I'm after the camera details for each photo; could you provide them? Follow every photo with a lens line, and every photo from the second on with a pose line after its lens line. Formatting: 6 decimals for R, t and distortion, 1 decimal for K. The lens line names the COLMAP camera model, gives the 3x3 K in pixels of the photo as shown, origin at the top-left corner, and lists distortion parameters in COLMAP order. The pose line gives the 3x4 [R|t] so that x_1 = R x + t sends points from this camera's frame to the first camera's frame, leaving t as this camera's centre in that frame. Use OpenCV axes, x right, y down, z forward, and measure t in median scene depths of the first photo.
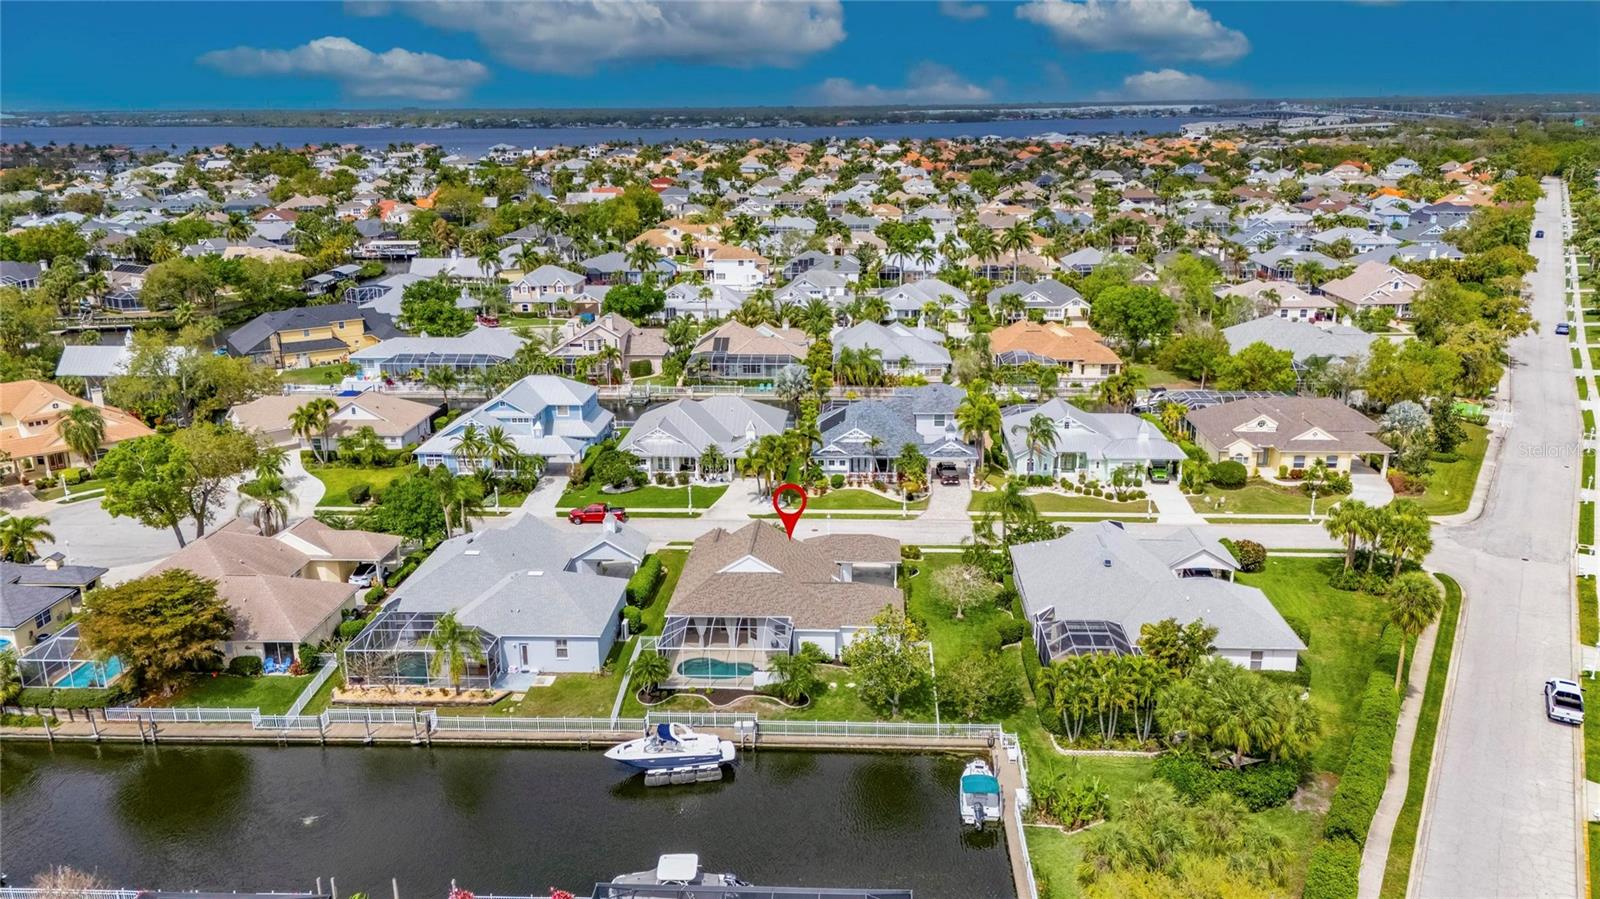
lens RADIAL K [[1167.6, 0, 800.0], [0, 1167.6, 449.5], [0, 0, 1]] dist [0.056807, -0.062458]
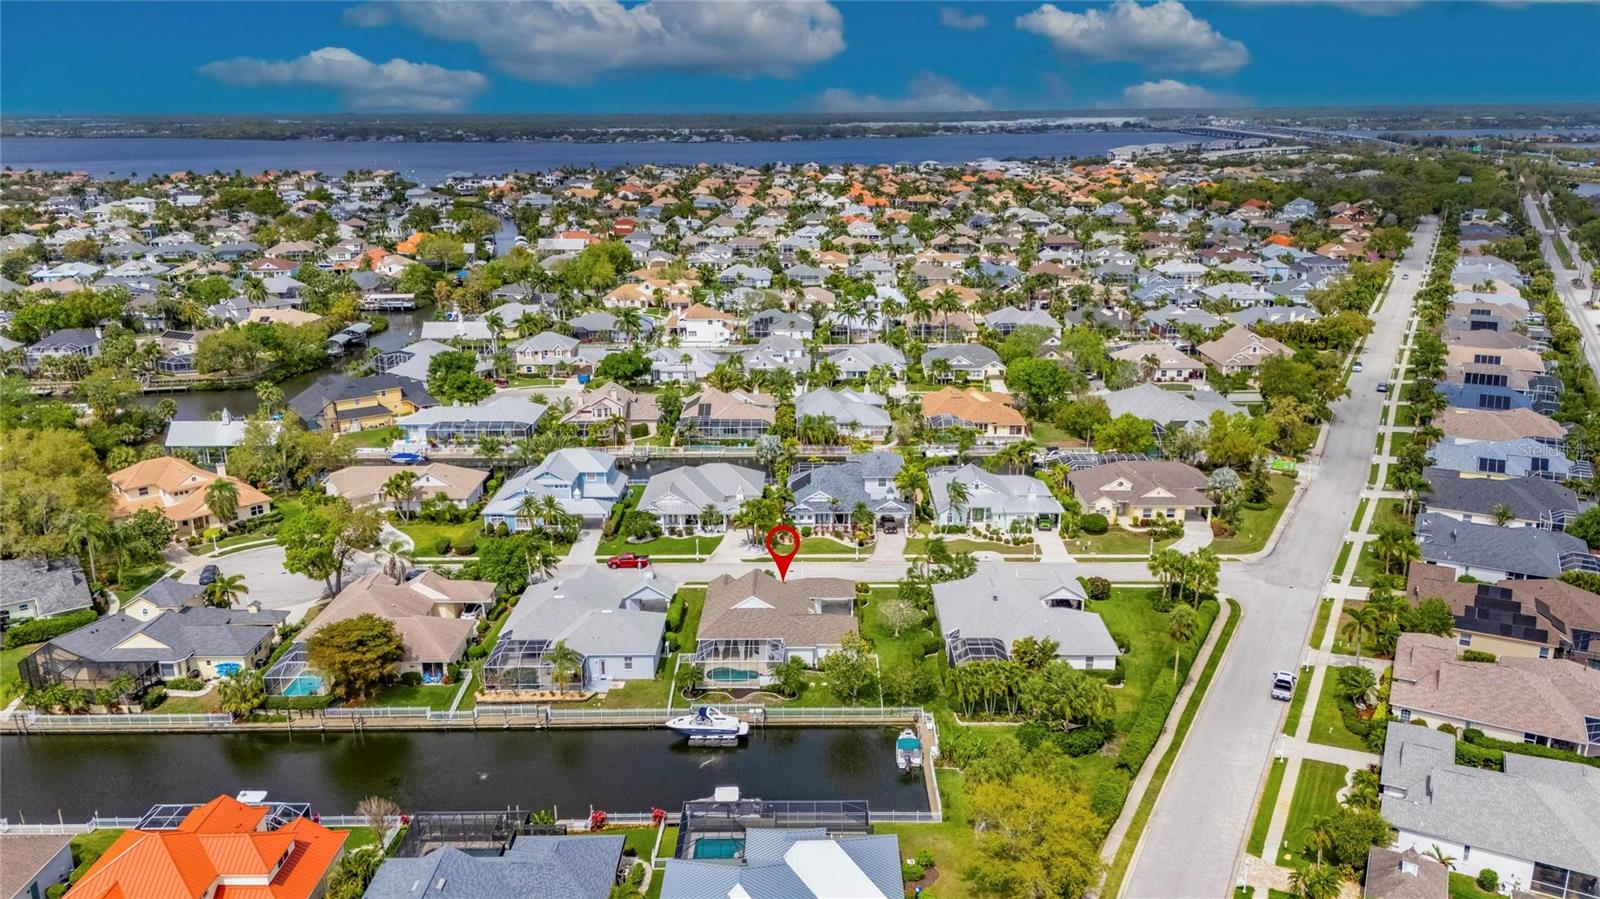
lens RADIAL K [[1167.6, 0, 800.0], [0, 1167.6, 449.5], [0, 0, 1]] dist [0.056807, -0.062458]
pose [[0.998858, -0.009637, 0.046800, -0.035290], [0.009803, 0.999946, -0.003324, -0.060647], [-0.046765, 0.003779, 0.998899, -0.319456]]
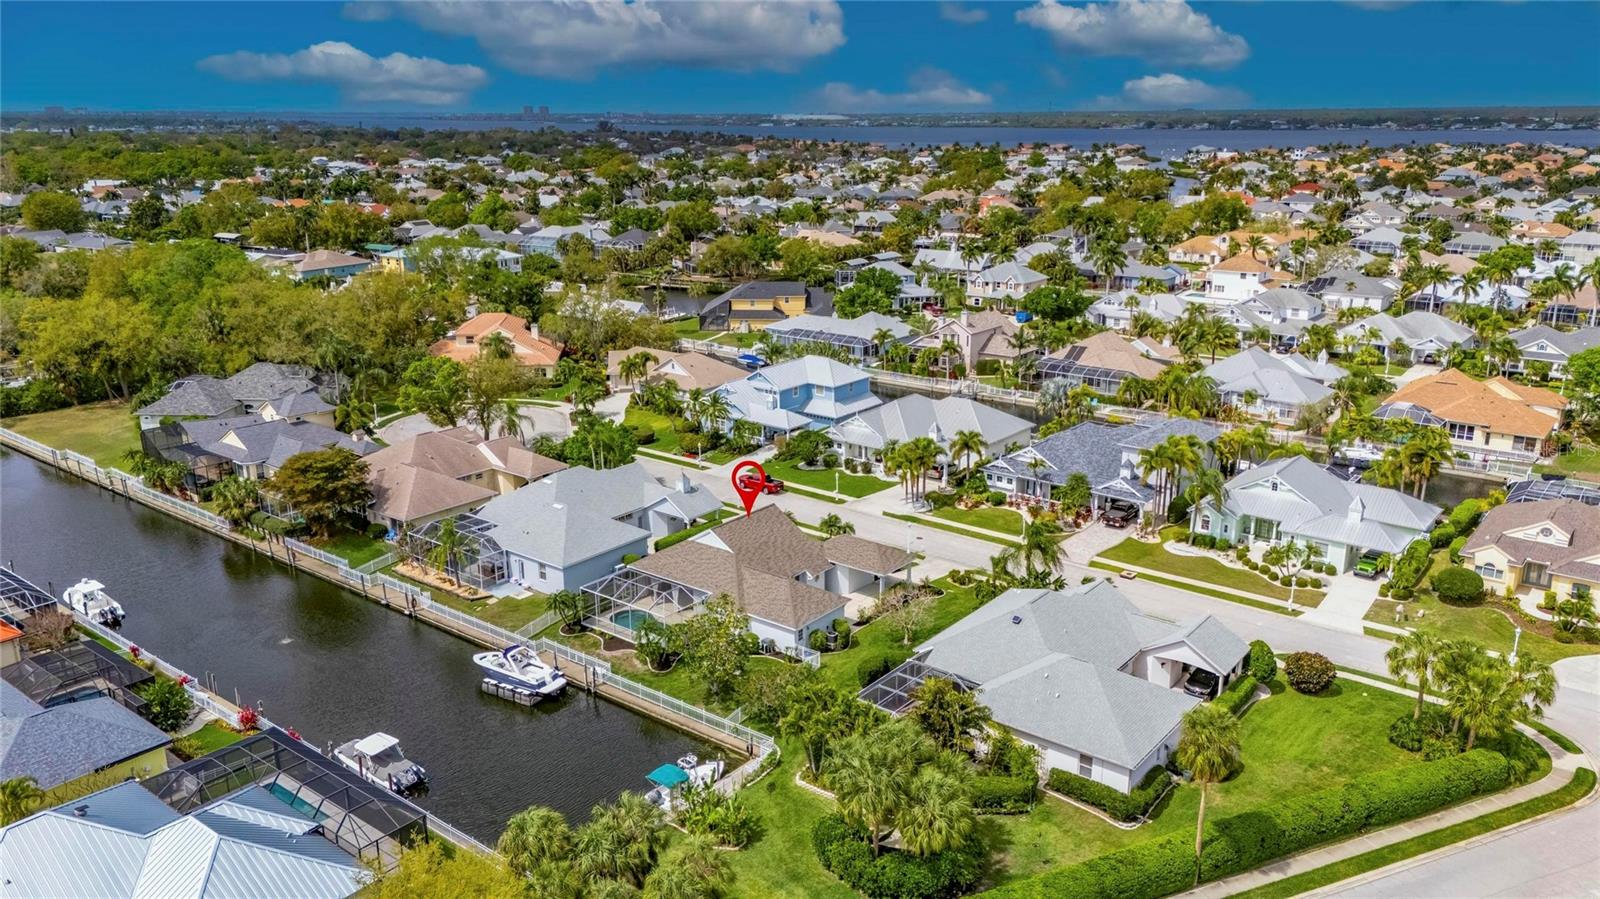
lens RADIAL K [[1167.6, 0, 800.0], [0, 1167.6, 449.5], [0, 0, 1]] dist [0.056807, -0.062458]
pose [[0.813641, 0.165023, -0.557455, 0.414822], [-0.165506, 0.984940, 0.050006, -0.032468], [0.557312, 0.051575, 0.828700, 0.116307]]
